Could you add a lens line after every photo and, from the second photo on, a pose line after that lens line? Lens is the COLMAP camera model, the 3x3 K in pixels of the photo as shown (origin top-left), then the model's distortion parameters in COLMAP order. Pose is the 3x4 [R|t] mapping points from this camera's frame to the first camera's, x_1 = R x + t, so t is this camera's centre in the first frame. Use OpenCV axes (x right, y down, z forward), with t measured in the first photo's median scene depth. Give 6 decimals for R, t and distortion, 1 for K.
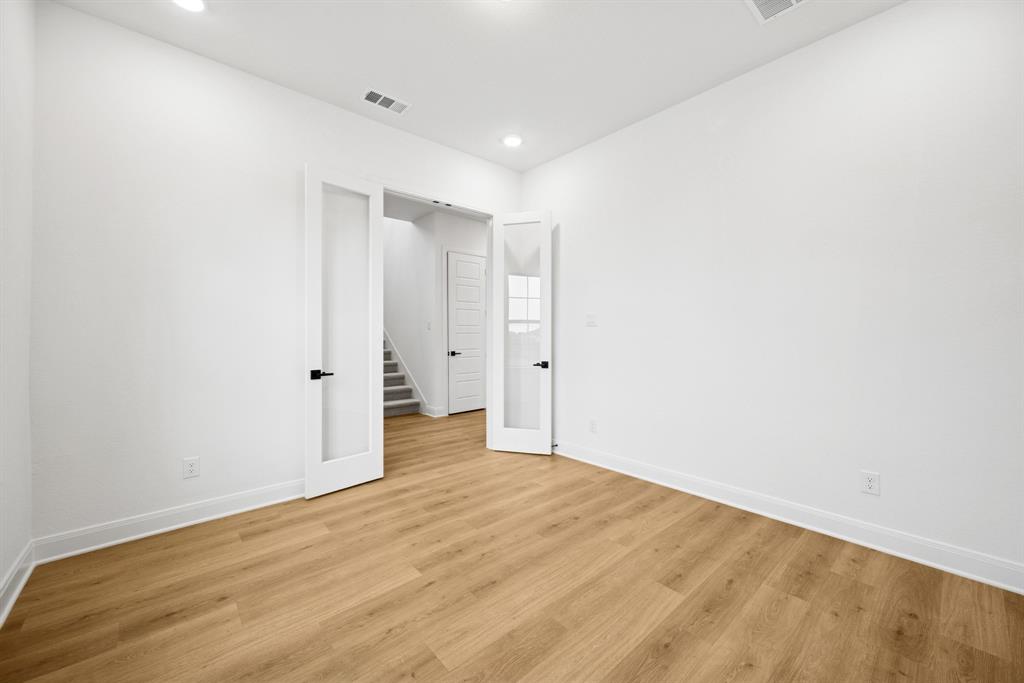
lens RADIAL K [[394.0, 0, 511.6], [0, 394.0, 337.3], [0, 0, 1]] dist [0.003997, 0.001222]
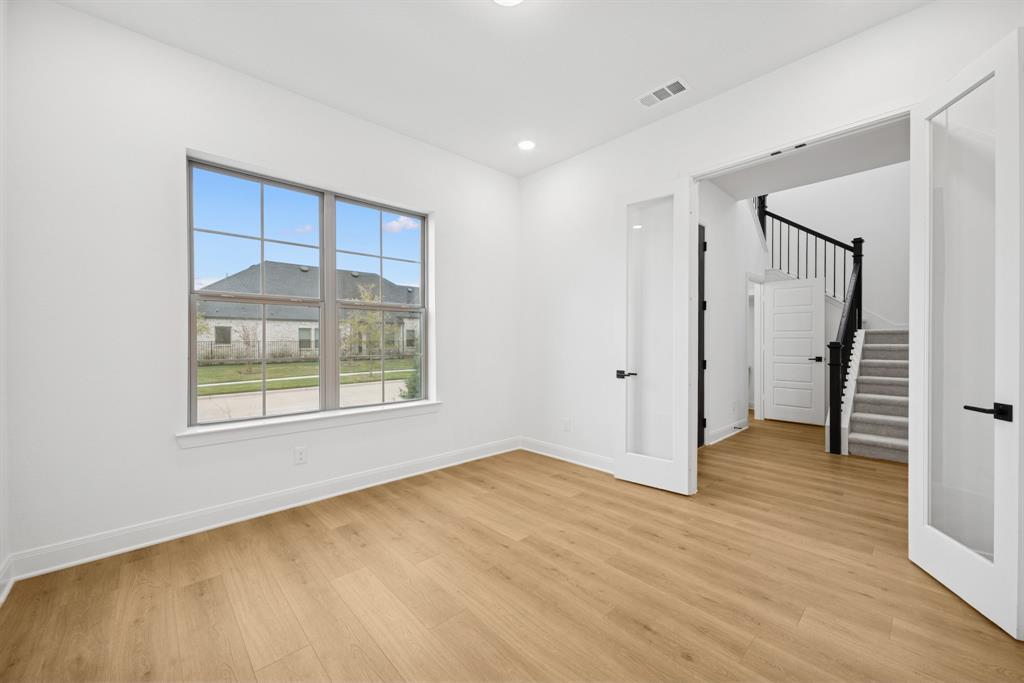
lens RADIAL K [[394.0, 0, 511.6], [0, 394.0, 342.5], [0, 0, 1]] dist [0.003997, 0.001222]
pose [[0.029572, 0.007718, -0.999533, 0.683273], [-0.001635, 0.999969, 0.007673, -0.007919], [0.999561, 0.001407, 0.029584, 0.670549]]
